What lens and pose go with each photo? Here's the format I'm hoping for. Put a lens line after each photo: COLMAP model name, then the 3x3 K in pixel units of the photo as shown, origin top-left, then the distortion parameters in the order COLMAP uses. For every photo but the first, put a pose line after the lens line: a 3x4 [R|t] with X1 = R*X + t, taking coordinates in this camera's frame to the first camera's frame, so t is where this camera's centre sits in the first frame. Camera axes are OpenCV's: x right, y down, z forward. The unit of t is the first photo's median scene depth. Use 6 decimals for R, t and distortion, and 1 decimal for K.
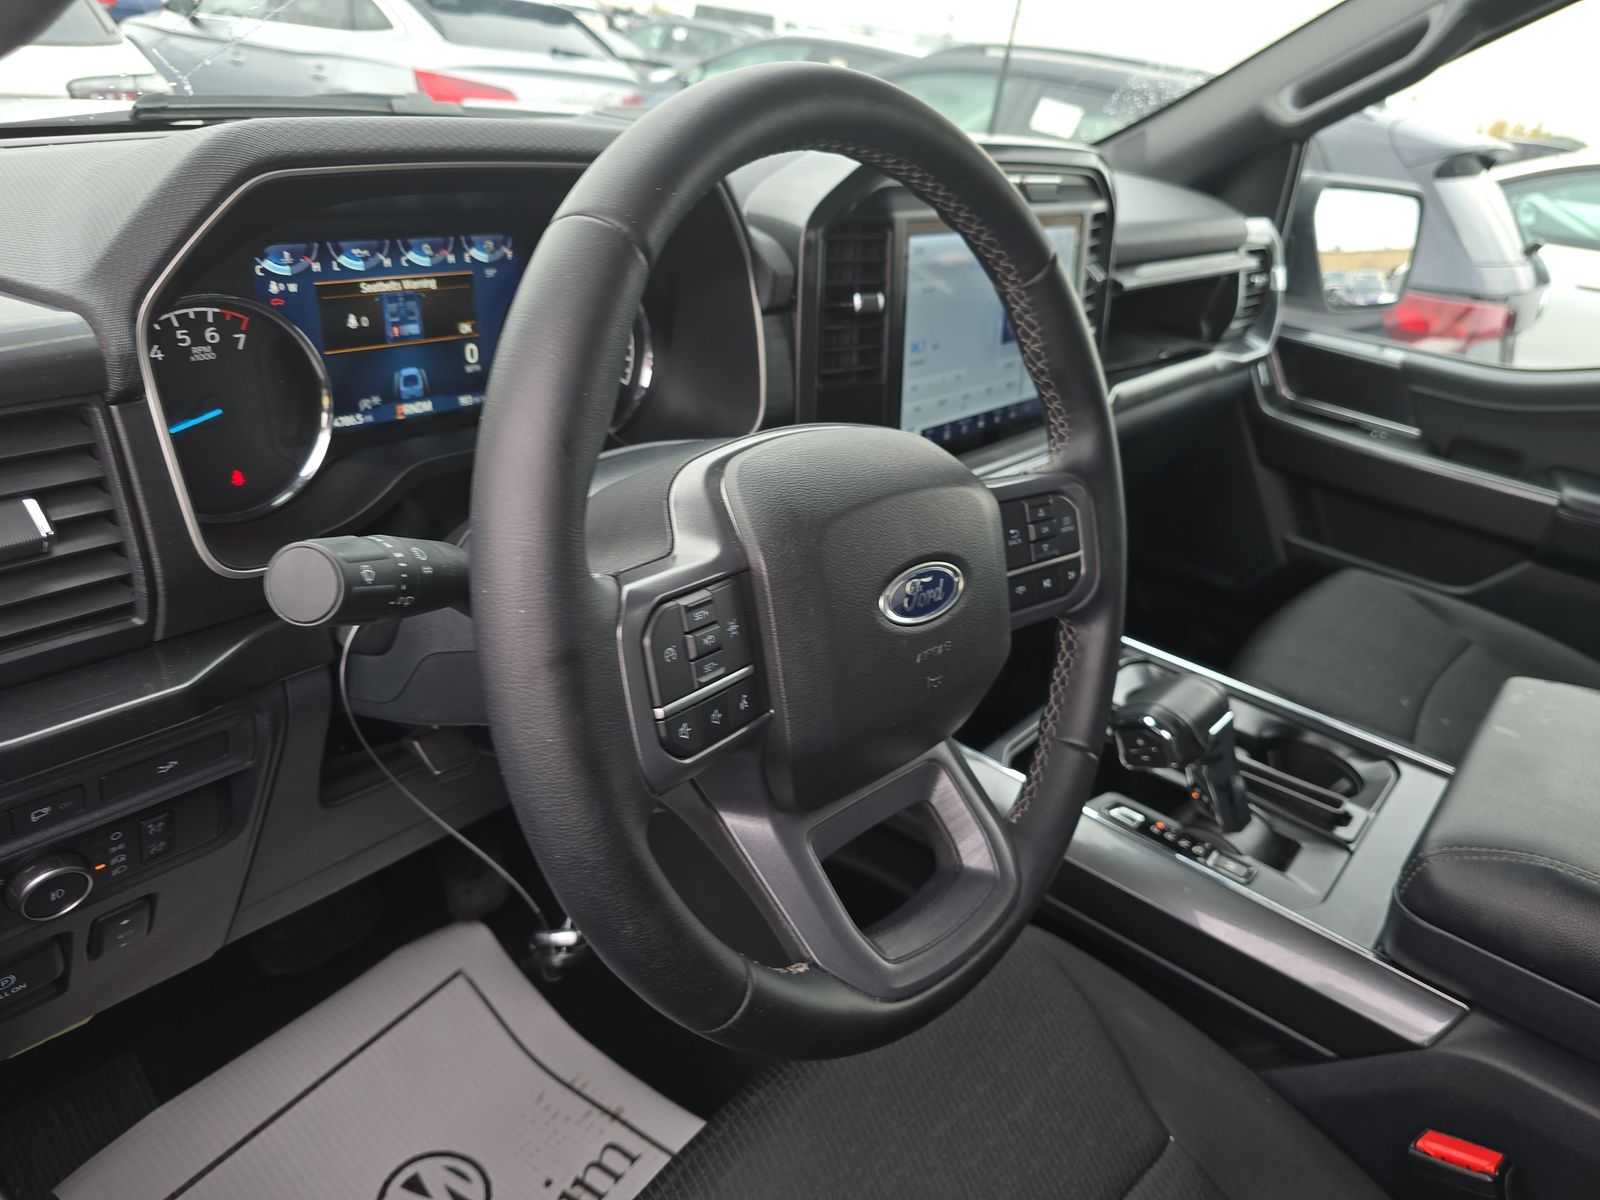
lens RADIAL K [[1097.7, 0, 812.2], [0, 1097.7, 614.4], [0, 0, 1]] dist [0.034949, -0.034677]
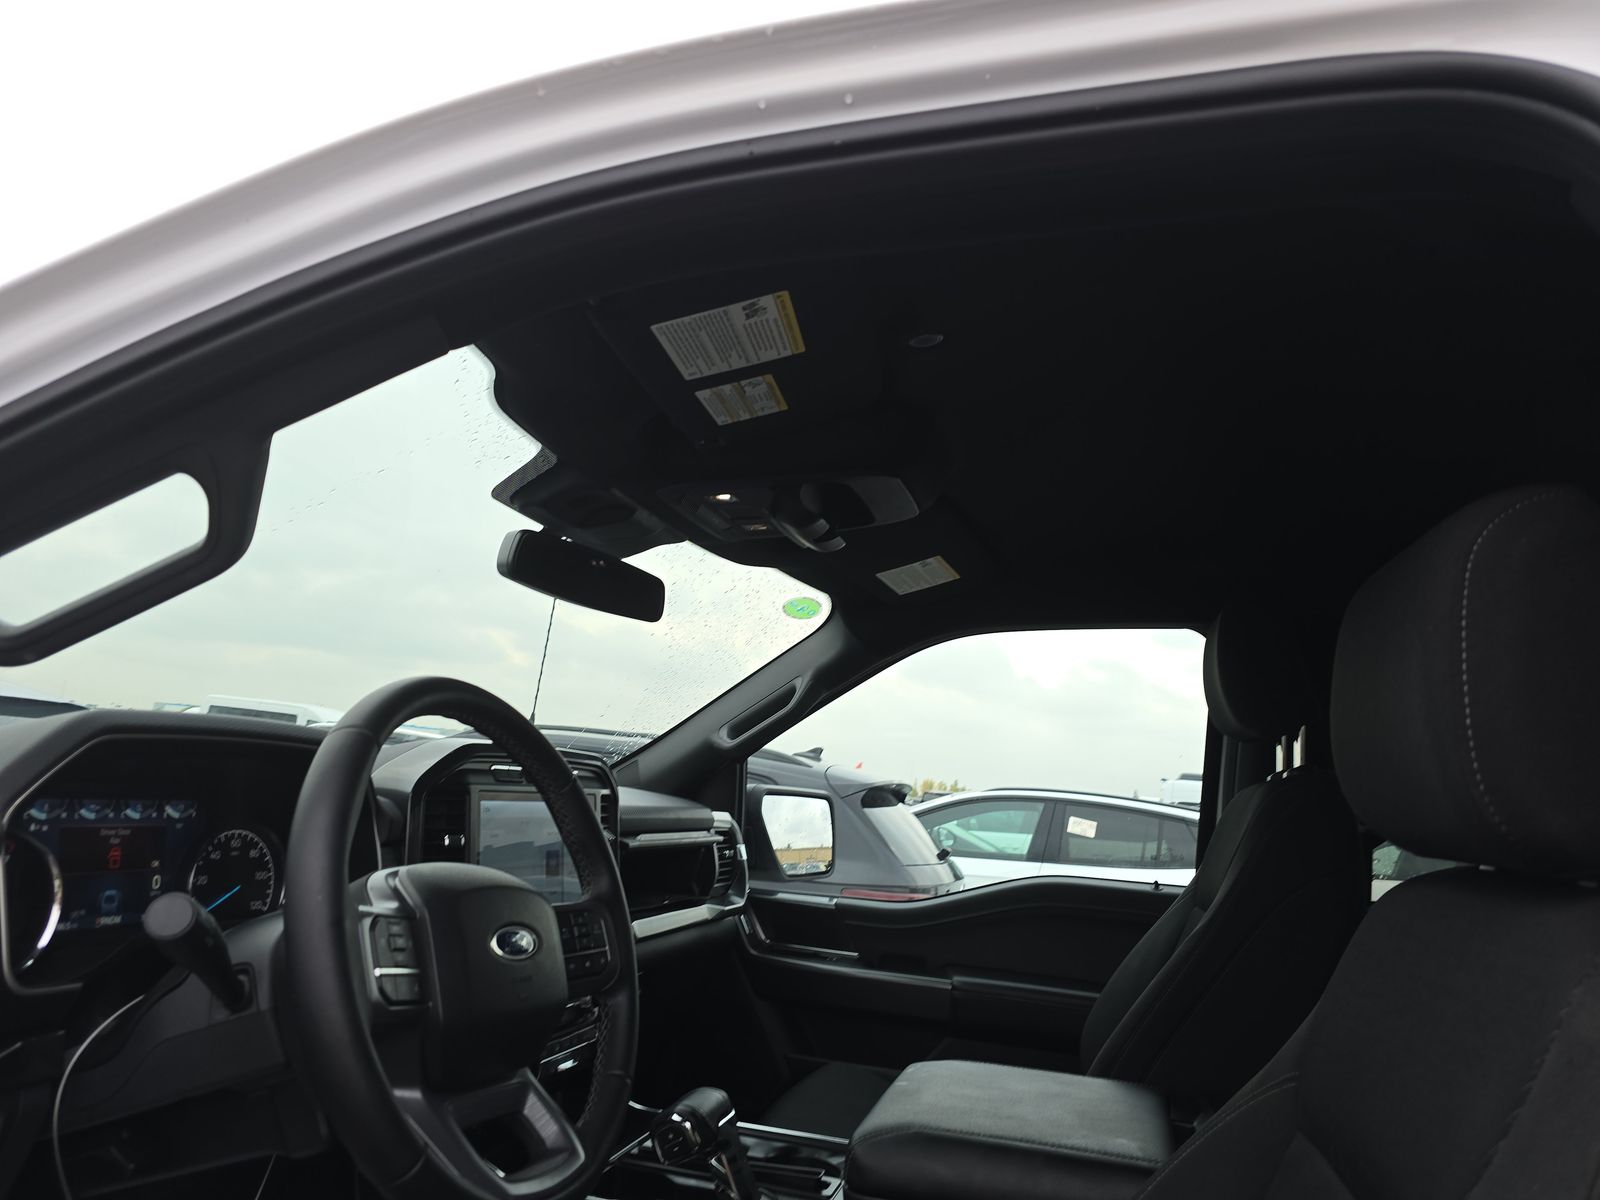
lens RADIAL K [[1097.7, 0, 797.8], [0, 1097.7, 602.2], [0, 0, 1]] dist [0.034949, -0.034677]
pose [[0.922318, 0.027587, 0.385447, -0.109474], [0.193920, 0.829722, -0.523408, 0.338197], [-0.334253, 0.557494, 0.759918, -0.489716]]
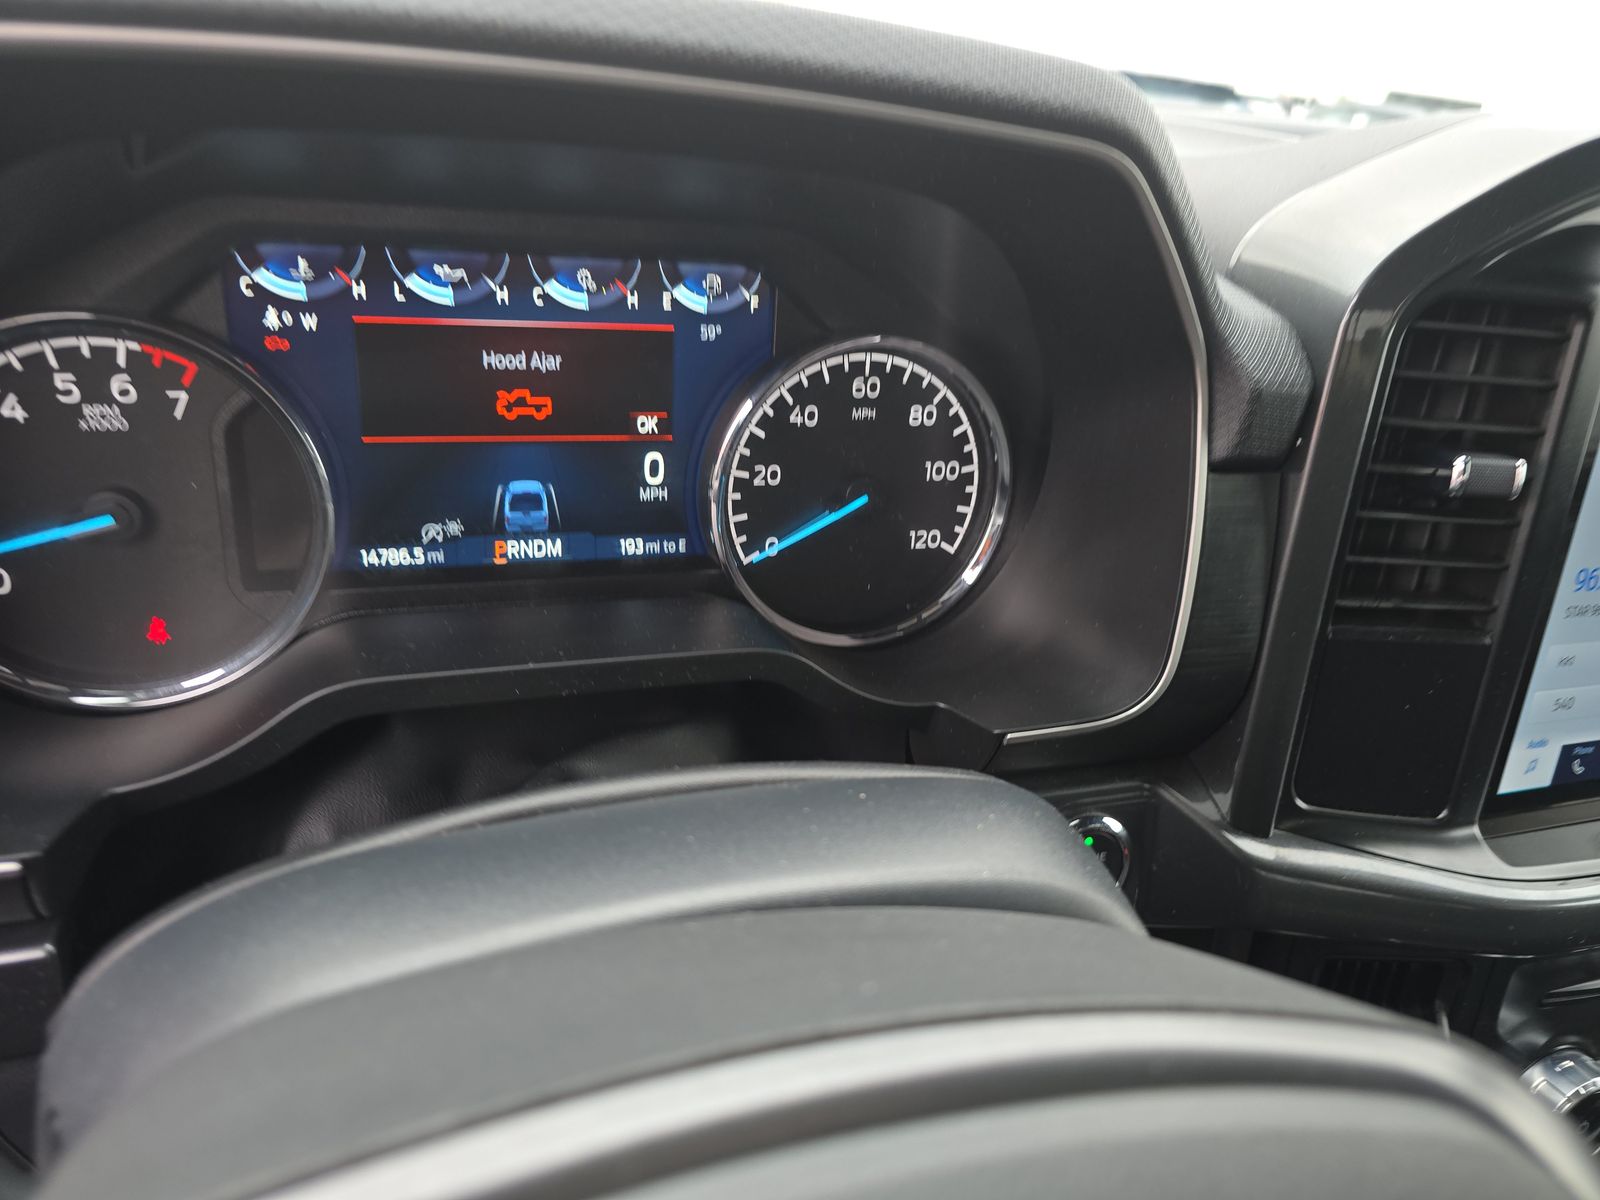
lens RADIAL K [[1097.7, 0, 831.5], [0, 1097.7, 611.4], [0, 0, 1]] dist [0.034949, -0.034677]
pose [[0.866349, 0.205869, -0.455036, 0.039255], [-0.236091, 0.971681, -0.009885, -0.175615], [0.440114, 0.115994, 0.890418, 0.530734]]
